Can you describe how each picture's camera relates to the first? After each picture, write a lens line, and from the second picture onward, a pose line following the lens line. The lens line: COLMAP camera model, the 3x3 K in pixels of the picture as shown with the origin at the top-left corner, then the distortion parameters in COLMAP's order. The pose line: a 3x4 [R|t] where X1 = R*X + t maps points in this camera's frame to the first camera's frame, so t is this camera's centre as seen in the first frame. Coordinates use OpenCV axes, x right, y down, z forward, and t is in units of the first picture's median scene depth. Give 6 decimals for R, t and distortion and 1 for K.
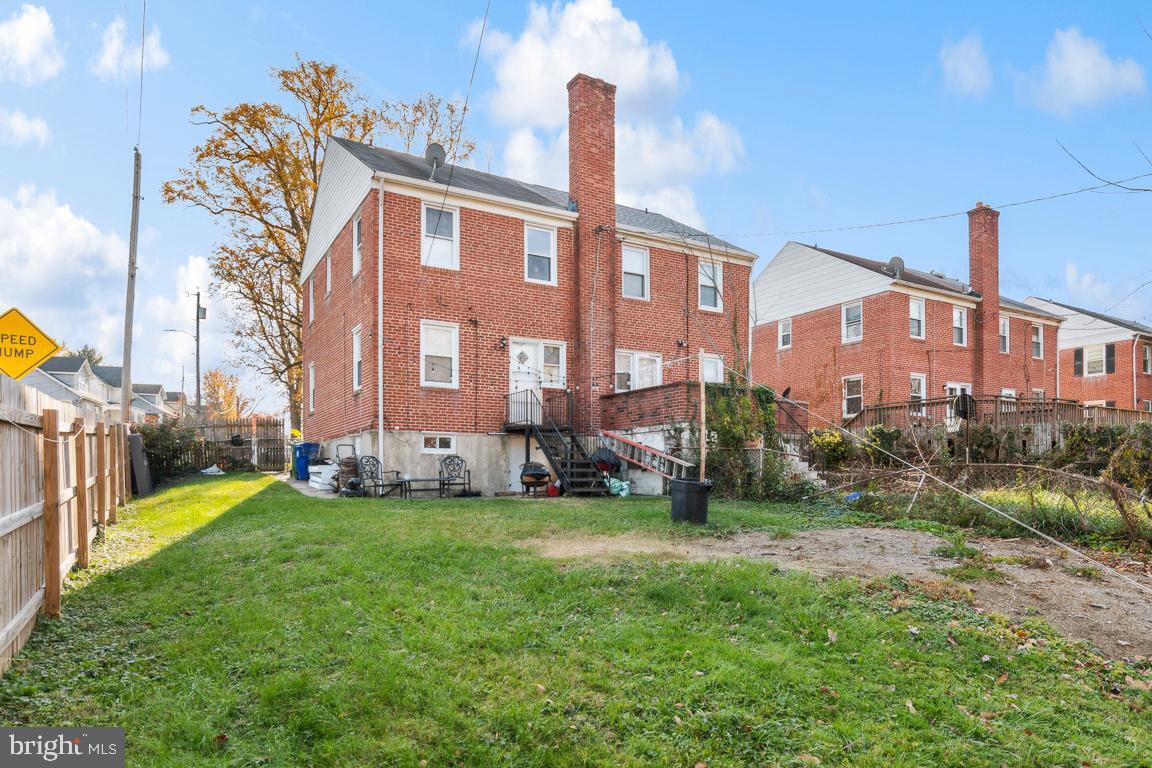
lens RADIAL K [[693.3, 0, 575.9], [0, 693.3, 479.6], [0, 0, 1]] dist [-0.000781, -0.000771]
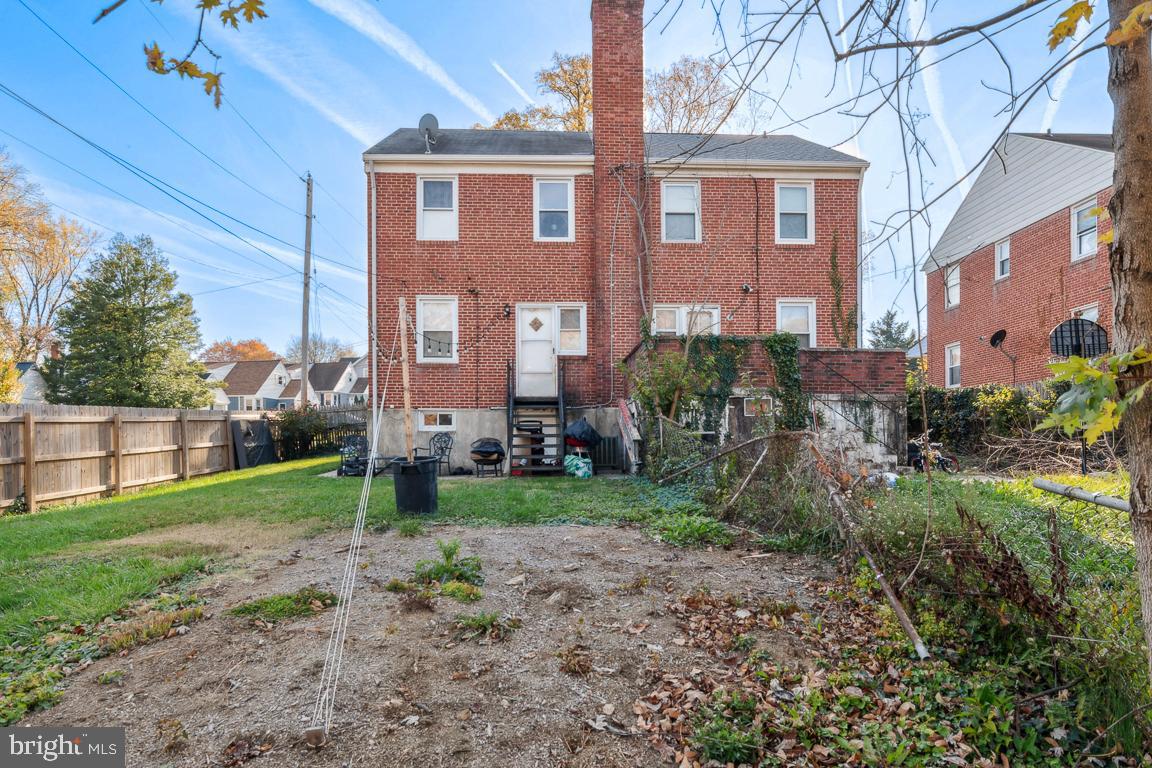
lens RADIAL K [[701.9, 0, 576.0], [0, 701.9, 460.1], [0, 0, 1]] dist [-0.003733, -0.000597]
pose [[0.891320, -0.003240, -0.453362, 0.395828], [0.007205, 0.999949, 0.007018, -0.001599], [0.453317, -0.009522, 0.891299, 0.190859]]
